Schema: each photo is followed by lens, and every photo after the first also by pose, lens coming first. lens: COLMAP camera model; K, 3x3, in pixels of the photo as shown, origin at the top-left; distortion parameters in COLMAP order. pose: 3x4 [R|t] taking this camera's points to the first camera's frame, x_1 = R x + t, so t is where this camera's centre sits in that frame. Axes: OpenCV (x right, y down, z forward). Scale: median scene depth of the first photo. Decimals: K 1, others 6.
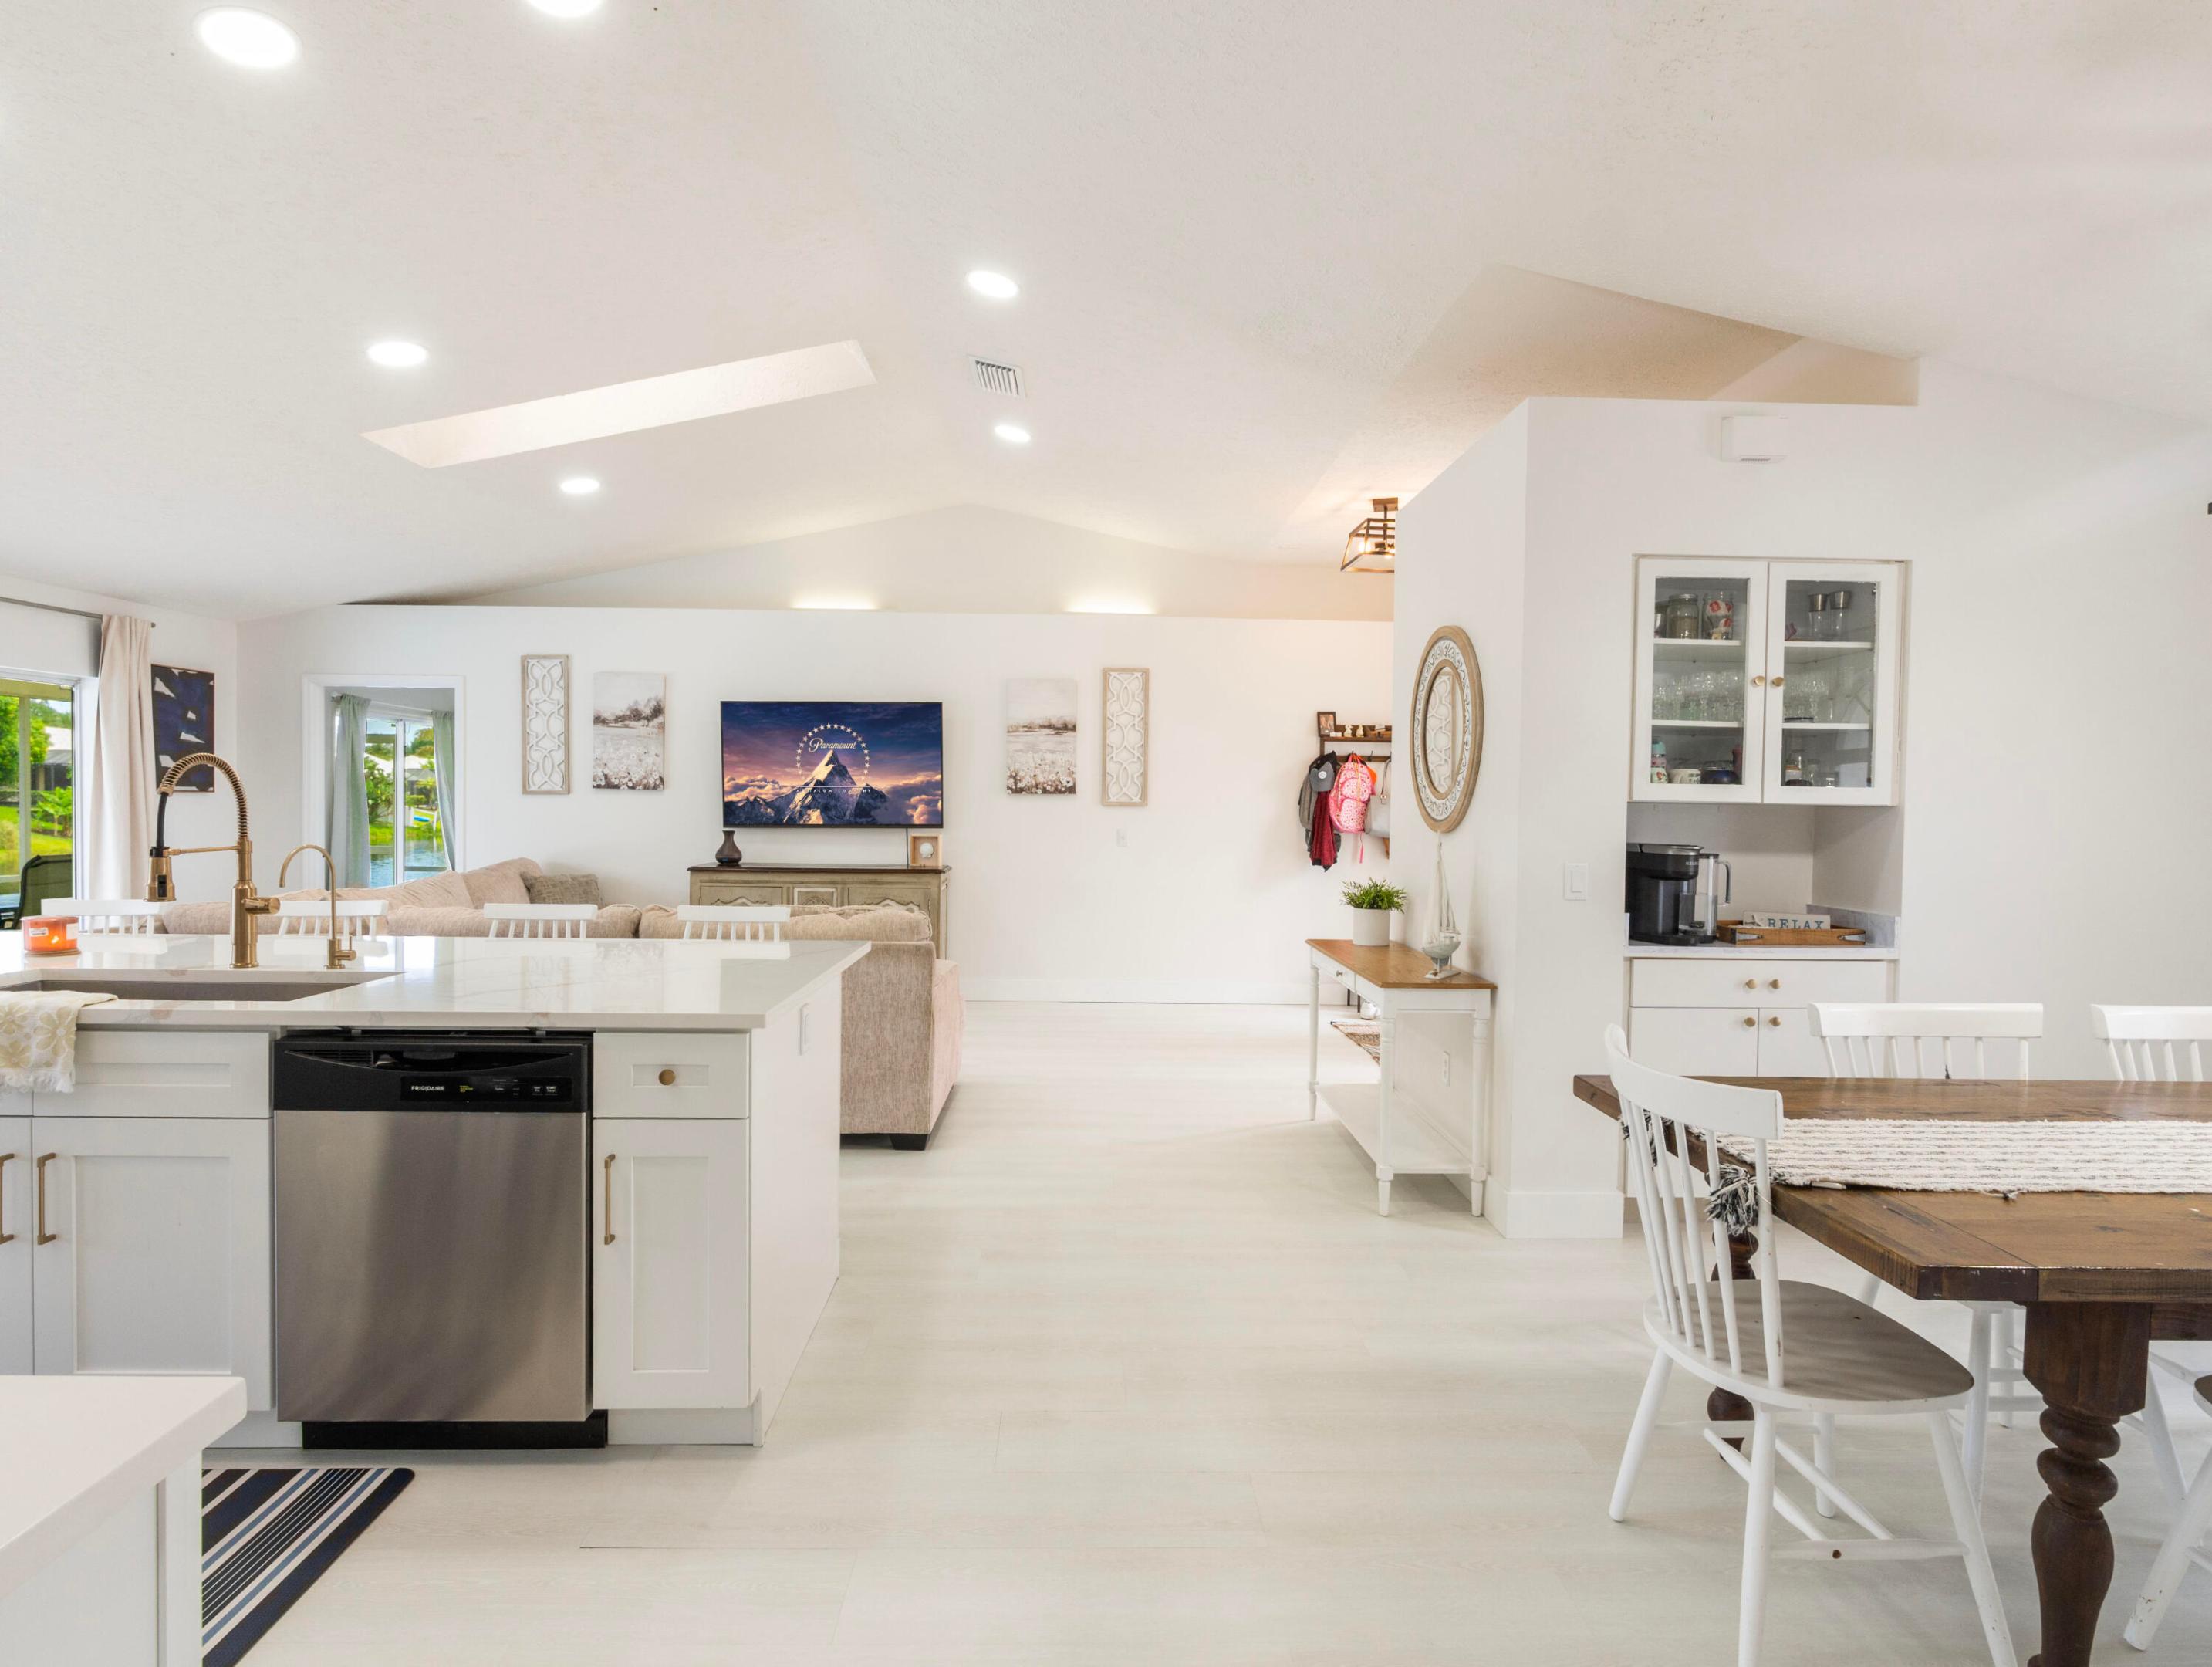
lens RADIAL K [[1154.8, 0, 1097.3], [0, 1154.8, 829.1], [0, 0, 1]] dist [-0.004483, 0.002482]
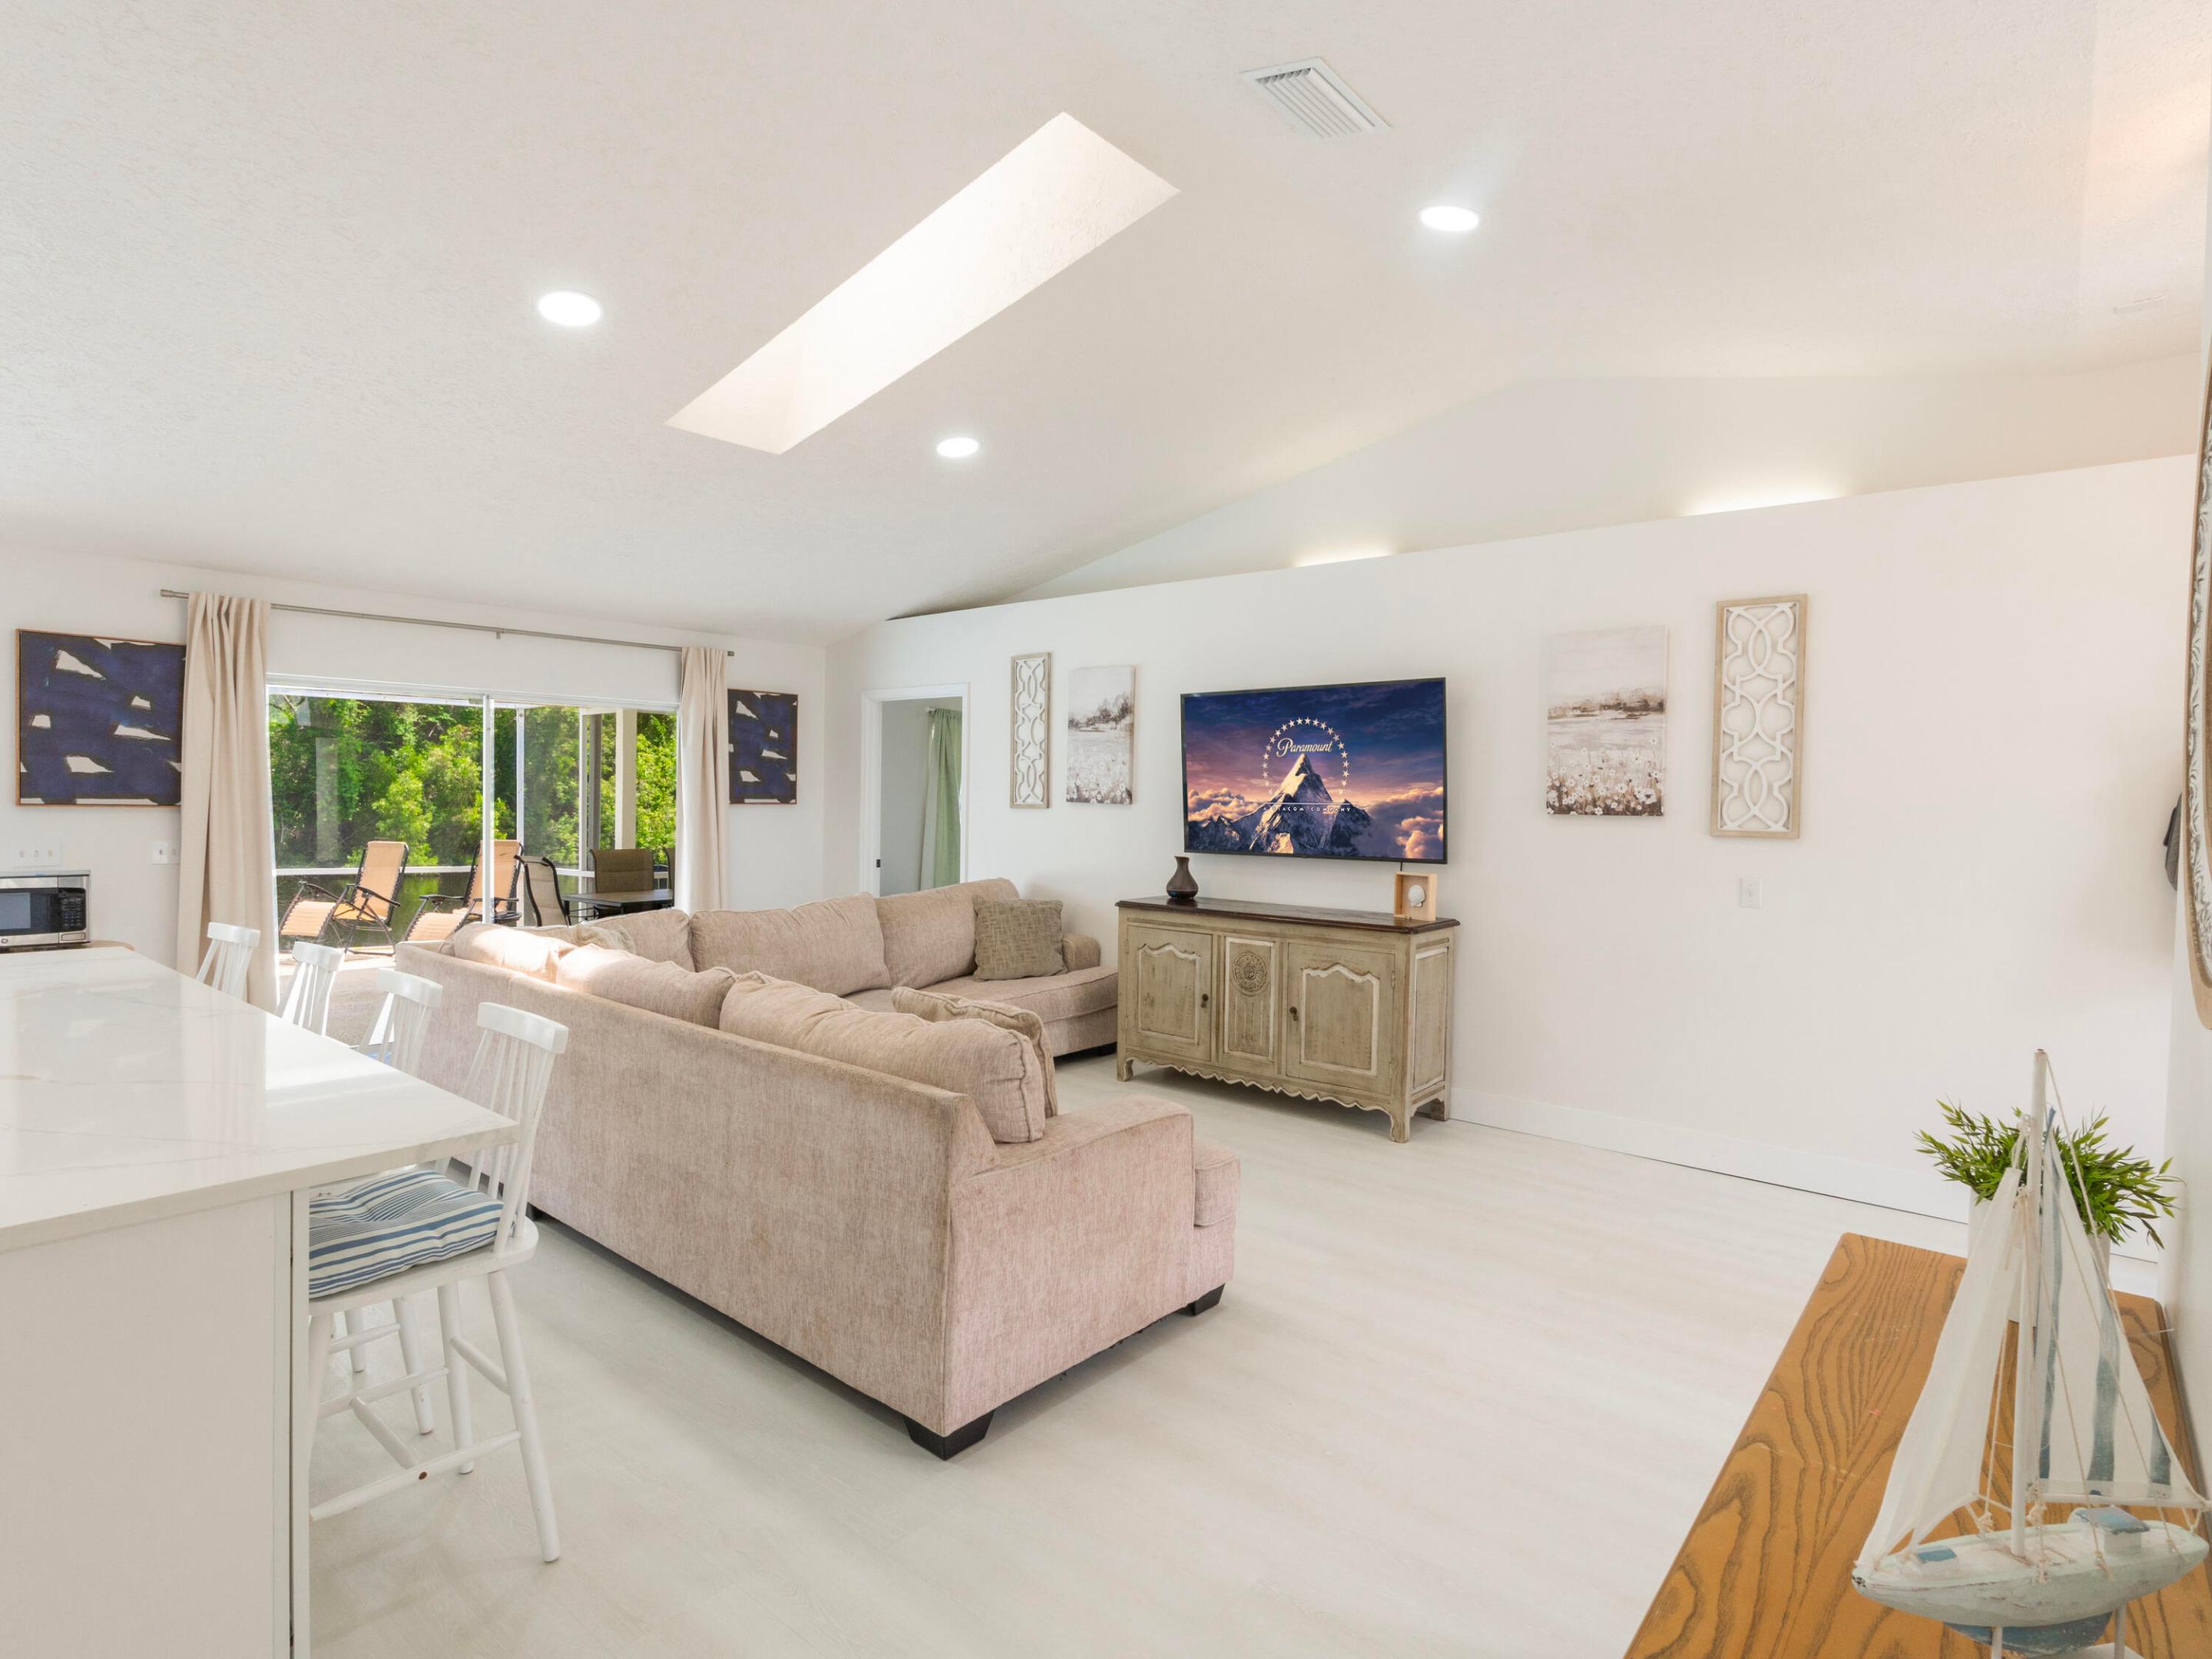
lens RADIAL K [[1154.6, 0, 1104.0], [0, 1154.6, 833.0], [0, 0, 1]] dist [-0.004483, 0.002482]
pose [[0.754609, 0.023256, -0.655762, 0.158219], [-0.022389, 0.999702, 0.009688, -0.021435], [0.655792, 0.007371, 0.754905, 0.359282]]
